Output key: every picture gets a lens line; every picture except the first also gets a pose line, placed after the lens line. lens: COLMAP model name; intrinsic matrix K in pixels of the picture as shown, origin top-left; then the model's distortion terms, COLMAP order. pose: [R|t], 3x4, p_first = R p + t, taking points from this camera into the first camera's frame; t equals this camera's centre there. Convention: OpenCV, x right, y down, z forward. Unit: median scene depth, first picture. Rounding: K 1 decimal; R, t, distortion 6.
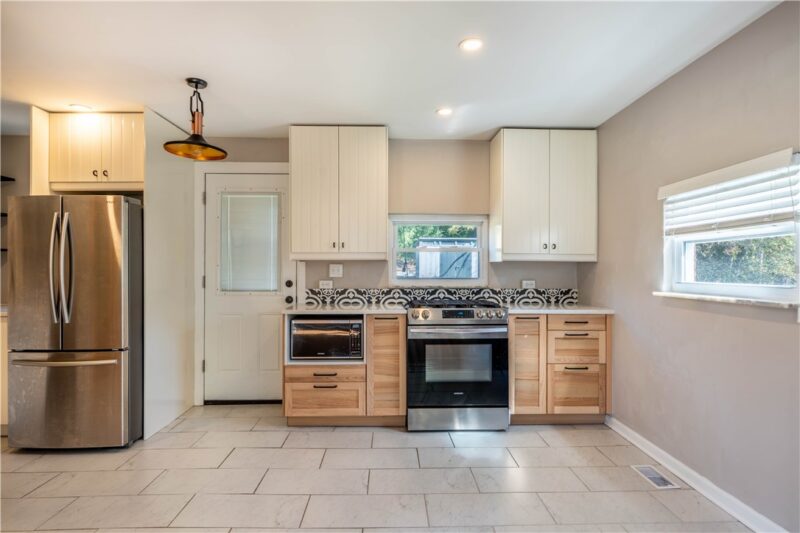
lens RADIAL K [[445.1, 0, 400.0], [0, 445.1, 266.5], [0, 0, 1]] dist [0.001334, 0.000213]
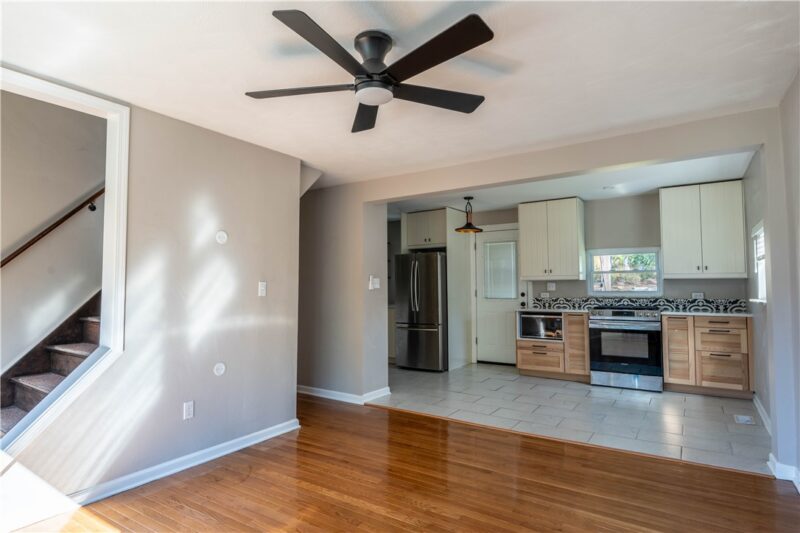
lens RADIAL K [[445.1, 0, 400.0], [0, 445.1, 266.5], [0, 0, 1]] dist [0.001334, 0.000213]
pose [[0.820218, -0.032837, -0.571107, 0.378828], [0.011679, 0.999104, -0.040671, -0.004595], [0.571931, 0.026689, 0.819867, -0.728479]]
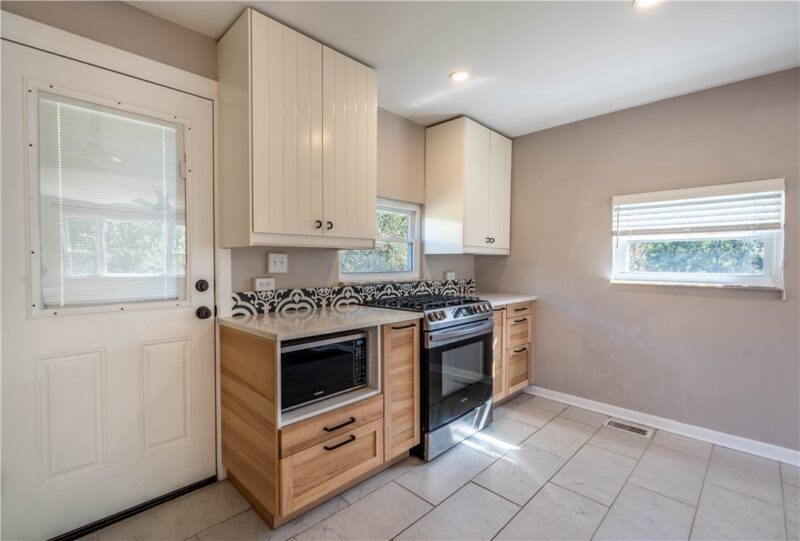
lens RADIAL K [[366.2, 0, 400.0], [0, 366.2, 270.5], [0, 0, 1]] dist [-0.002599, -0.000265]
pose [[0.723803, -0.015064, 0.689842, -0.453715], [-0.007598, 0.999527, 0.029798, 0.002822], [-0.689965, -0.026810, 0.723346, 0.543614]]
